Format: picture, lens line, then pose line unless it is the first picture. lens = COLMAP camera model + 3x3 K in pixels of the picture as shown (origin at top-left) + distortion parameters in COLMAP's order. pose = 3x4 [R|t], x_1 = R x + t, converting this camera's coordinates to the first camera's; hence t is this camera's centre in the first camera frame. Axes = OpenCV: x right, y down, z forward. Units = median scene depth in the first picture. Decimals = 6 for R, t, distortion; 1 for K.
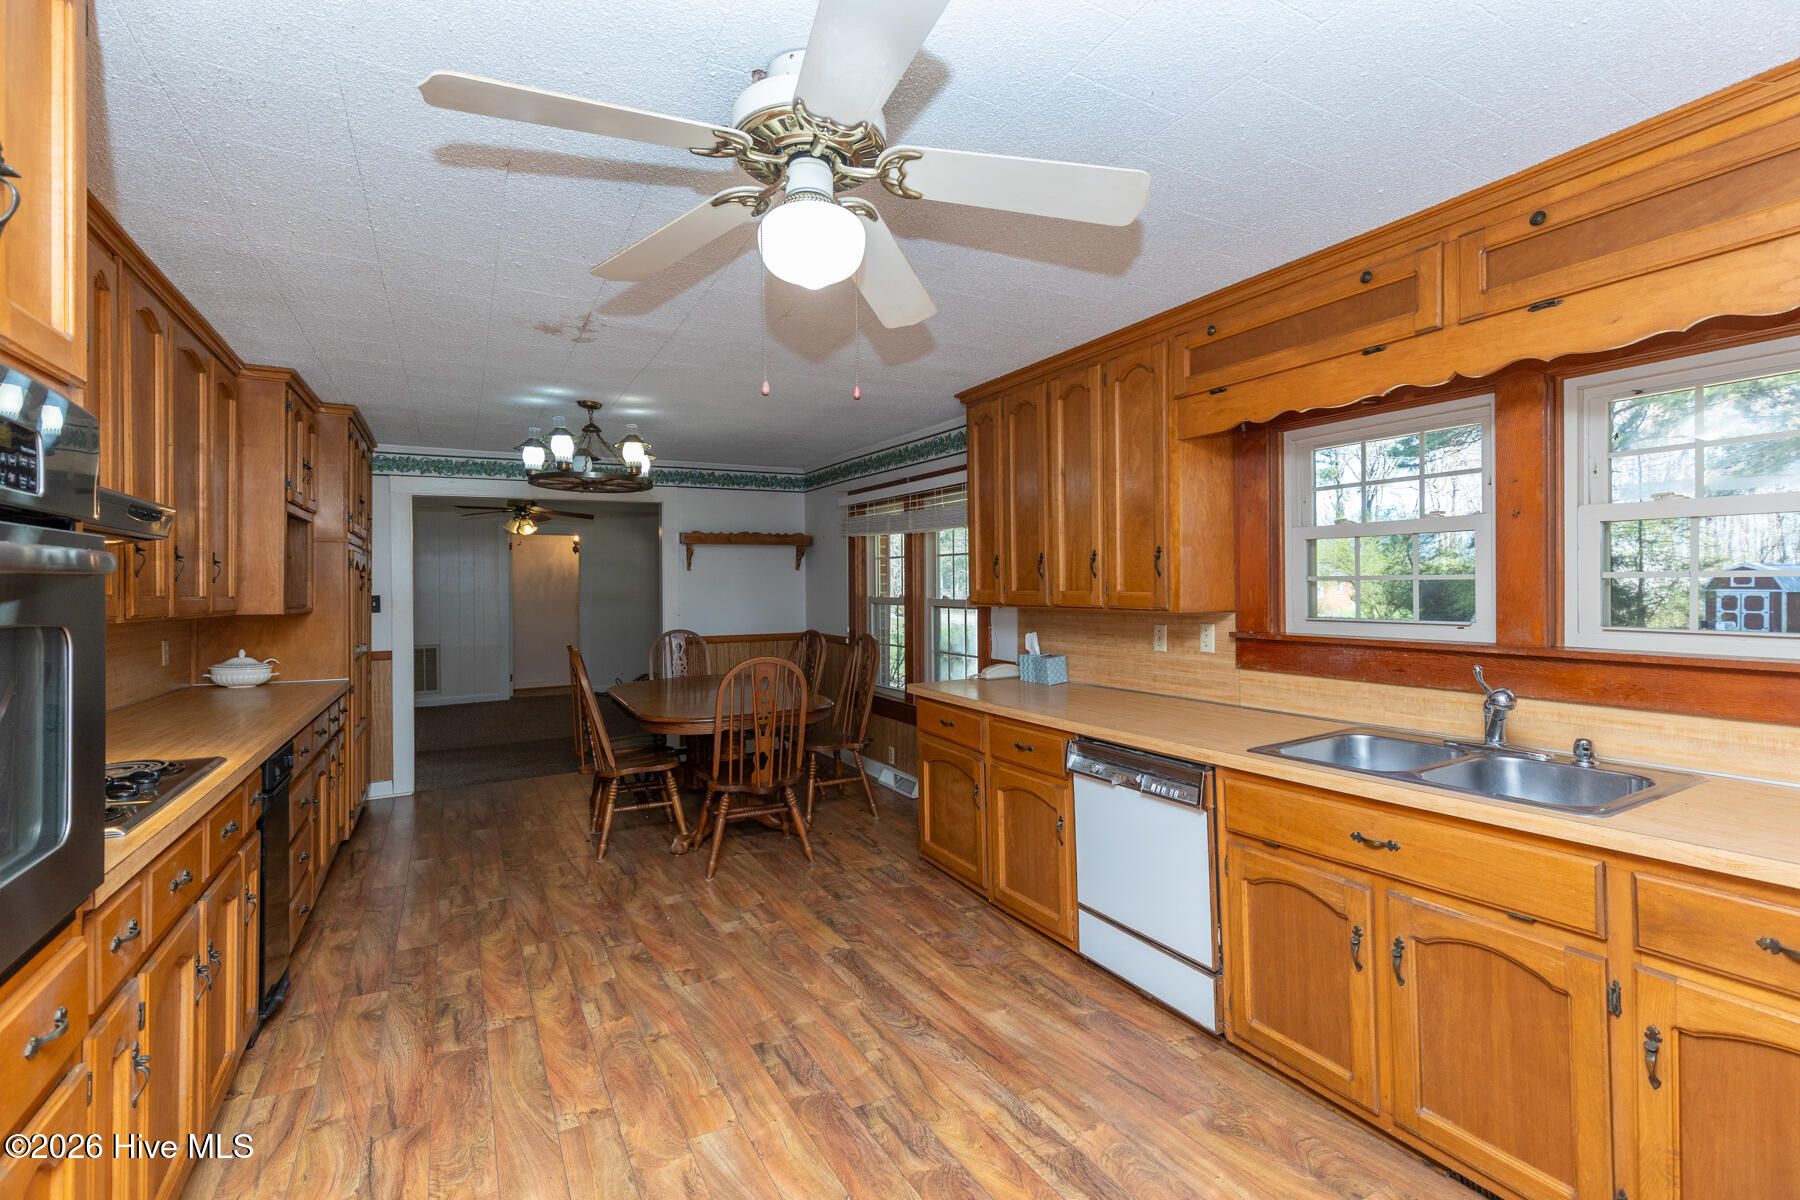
lens RADIAL K [[810.3, 0, 902.3], [0, 810.3, 592.3], [0, 0, 1]] dist [0.014649, -0.000069]
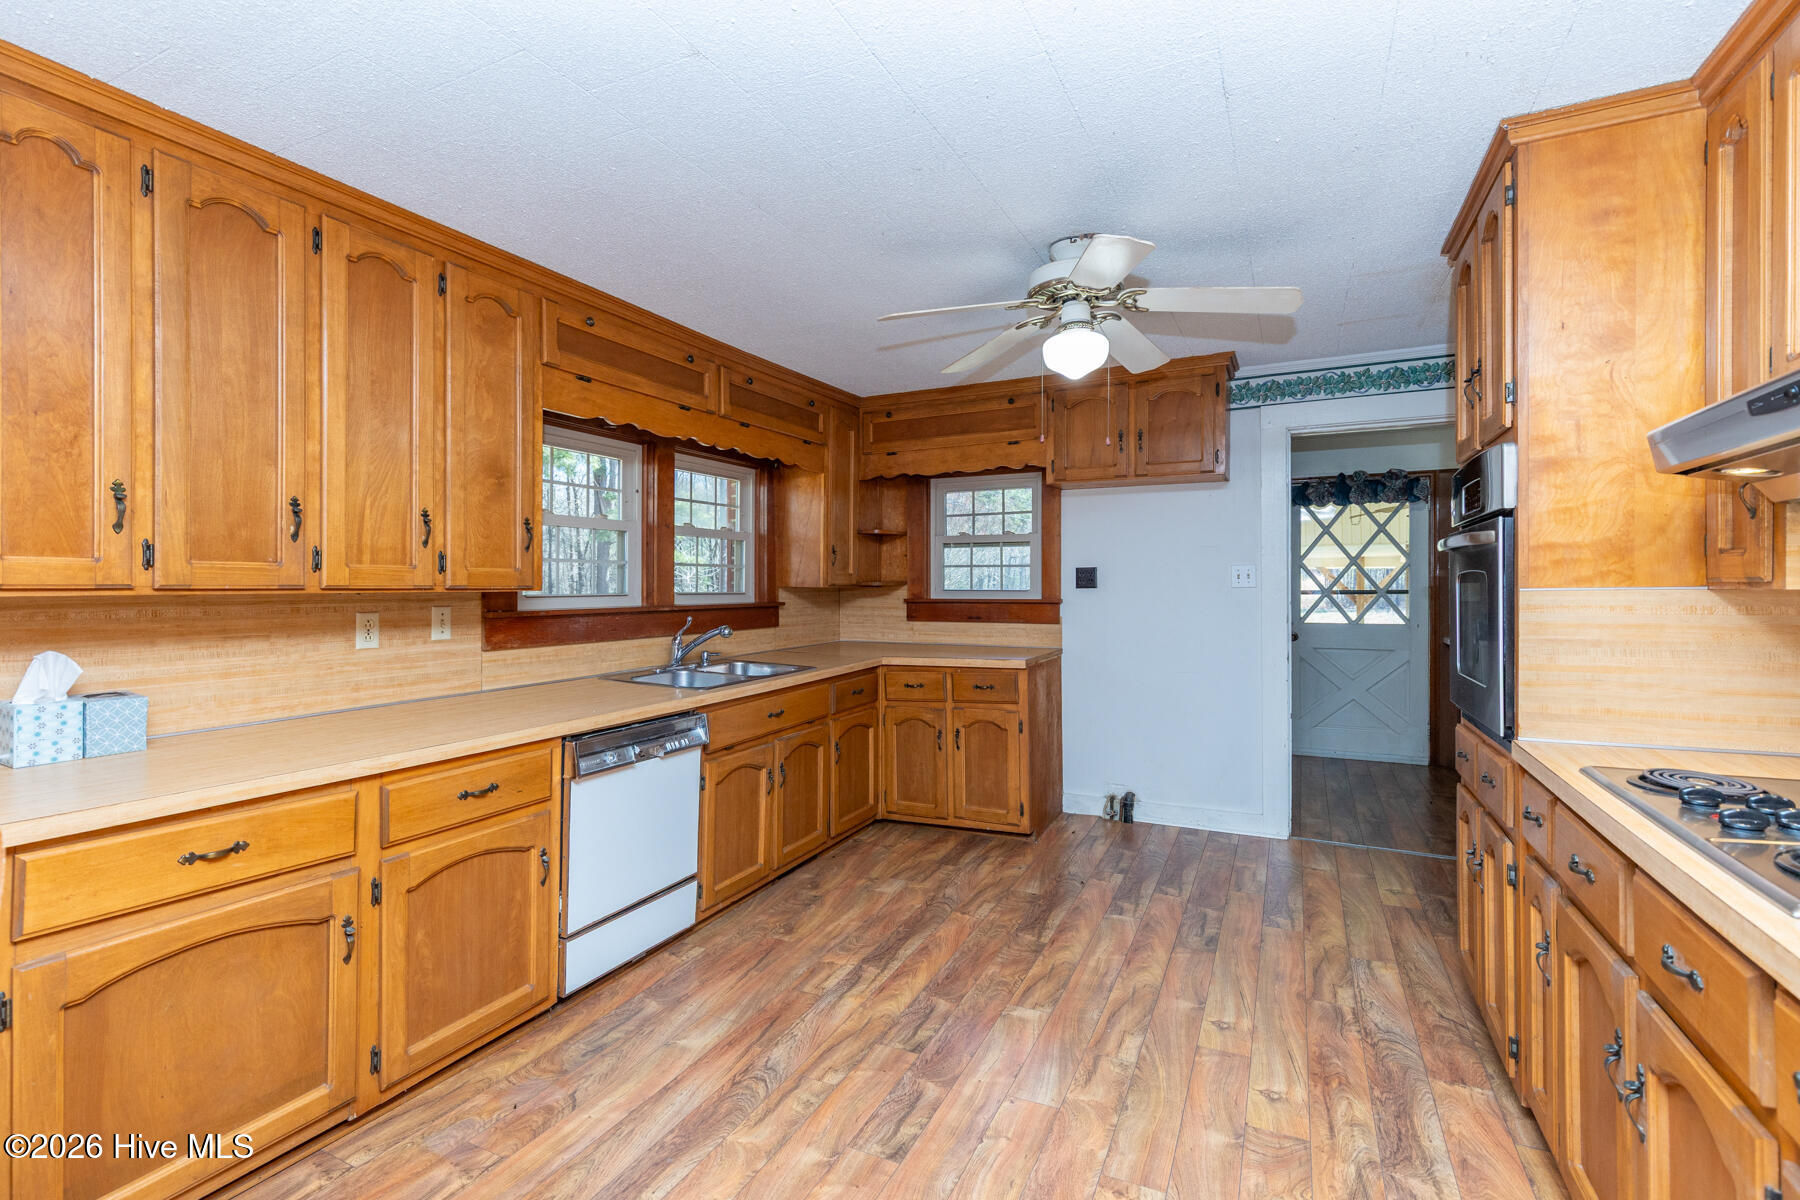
lens RADIAL K [[810.3, 0, 902.3], [0, 810.3, 592.3], [0, 0, 1]] dist [0.014649, -0.000069]
pose [[-0.574443, -0.001902, 0.818542, -0.550624], [0.008381, 0.999931, 0.008205, 0.018378], [-0.818502, 0.011573, -0.574388, 0.981050]]
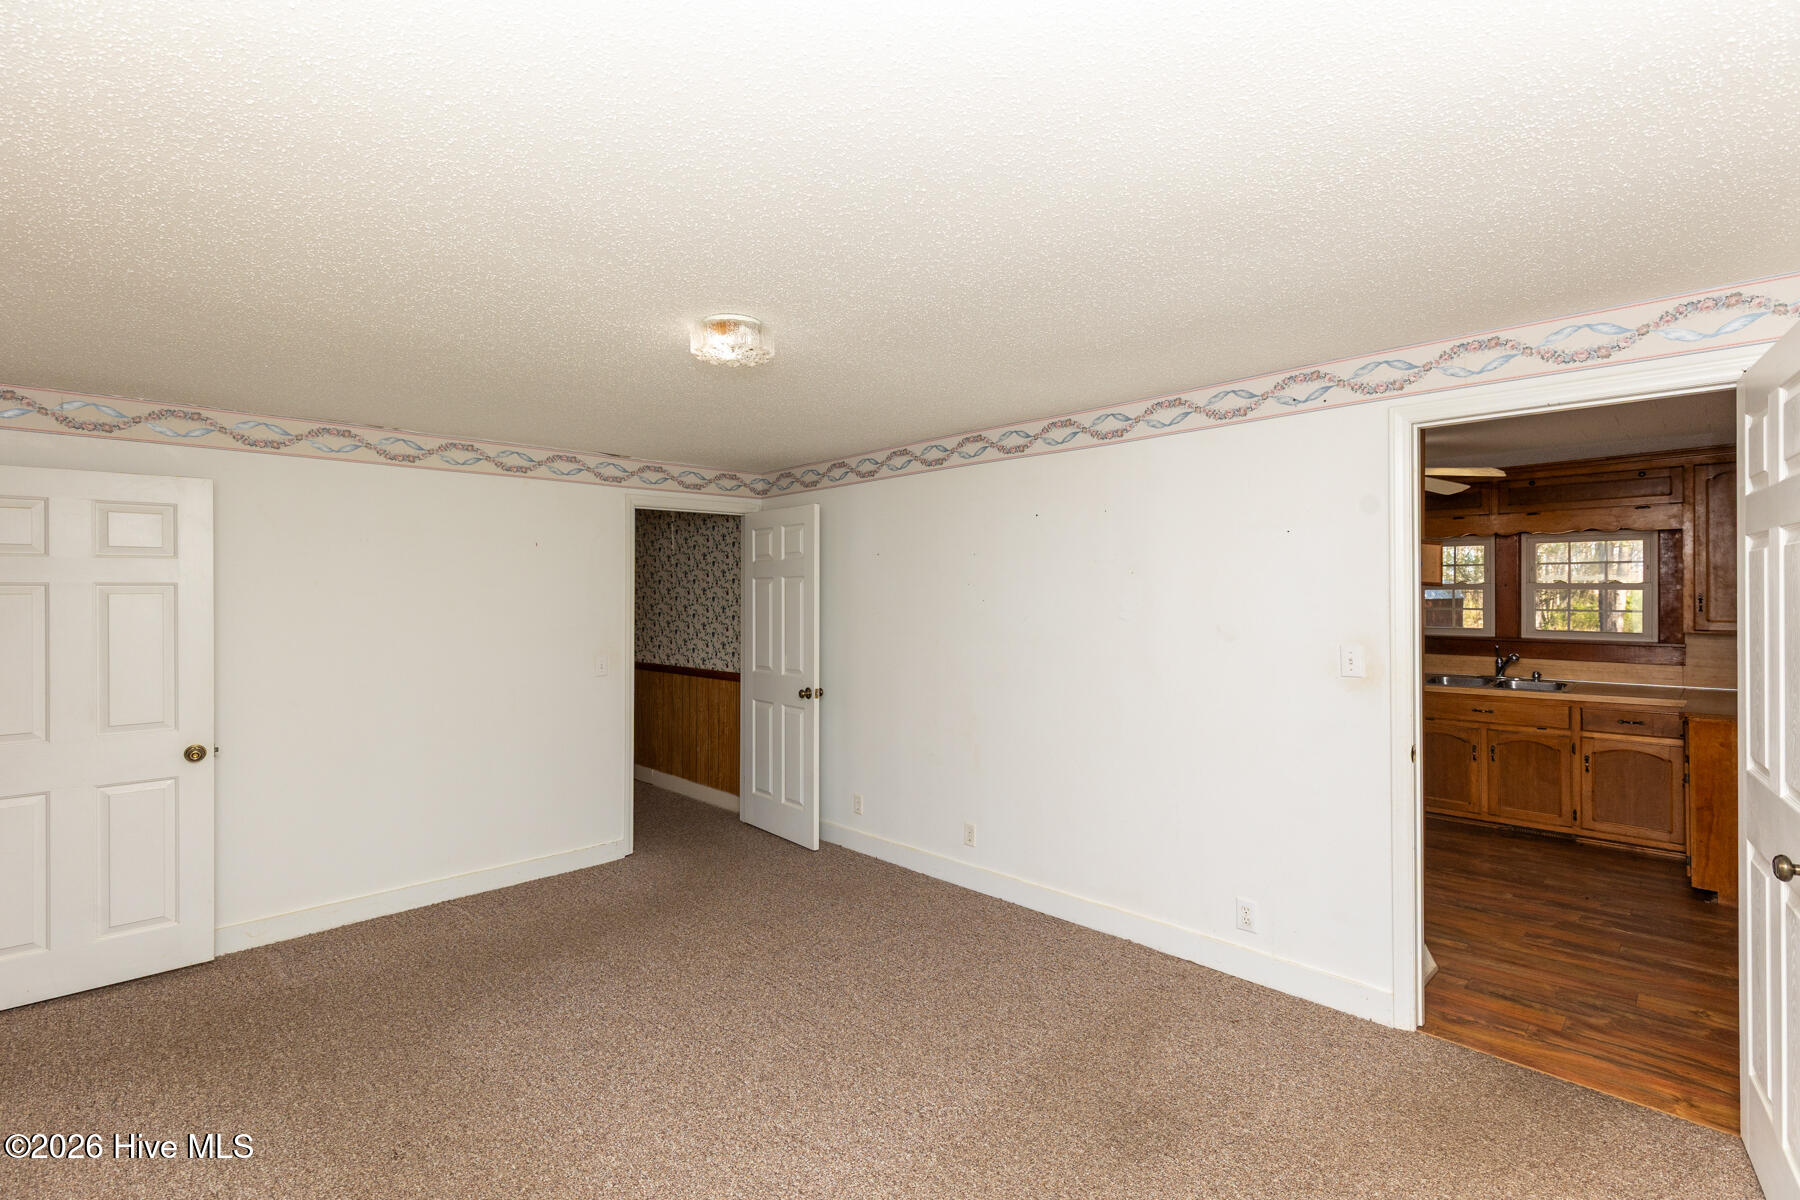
lens RADIAL K [[822.4, 0, 901.1], [0, 822.4, 591.2], [0, 0, 1]] dist [0.015710, -0.001262]
pose [[0.966057, 0.006716, 0.258243, -1.076459], [-0.003307, 0.999902, -0.013632, -0.022205], [-0.258309, 0.012315, 0.965984, -0.620043]]
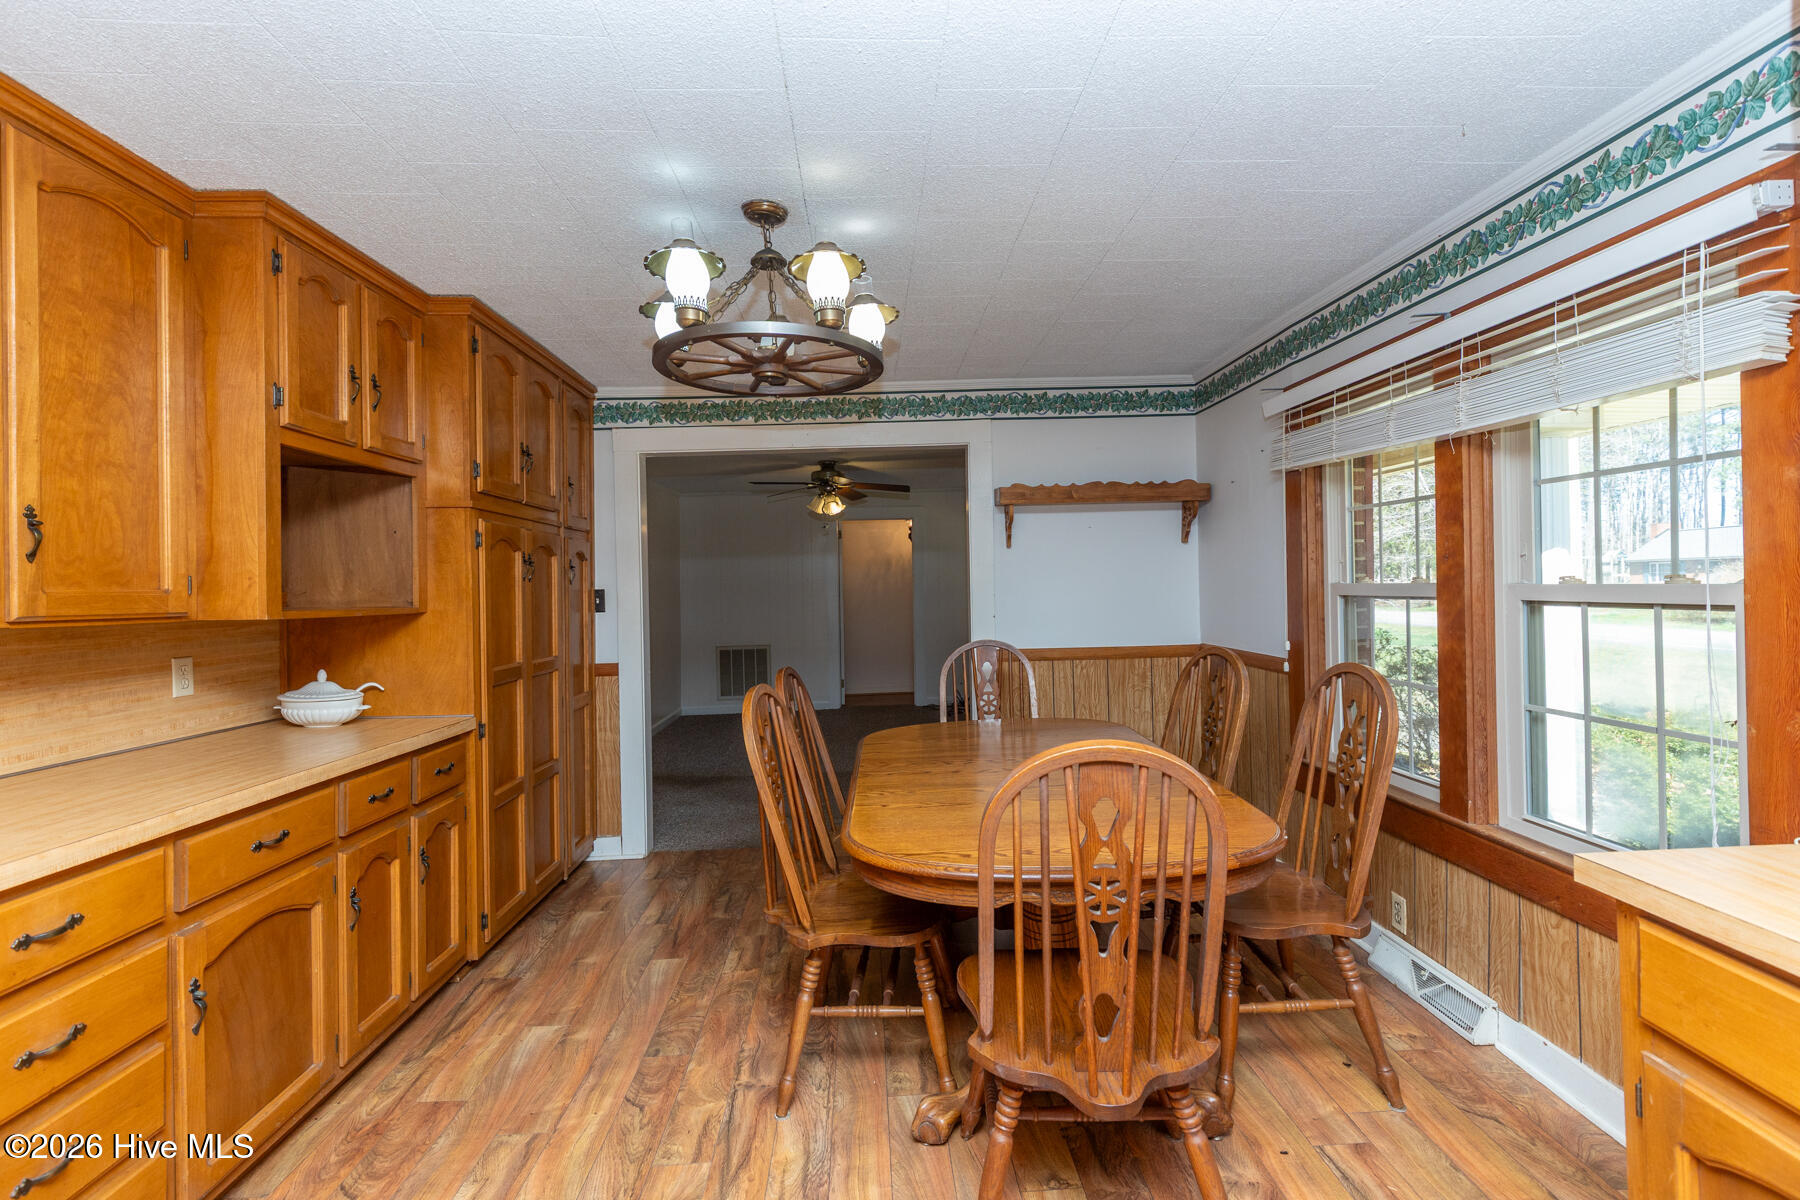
lens RADIAL K [[822.4, 0, 901.1], [0, 822.4, 591.2], [0, 0, 1]] dist [0.015710, -0.001262]
pose [[0.898584, -0.008534, -0.438718, -0.093892], [0.010718, 0.999939, 0.002500, 0.010119], [0.438670, -0.006949, 0.898621, 0.666369]]
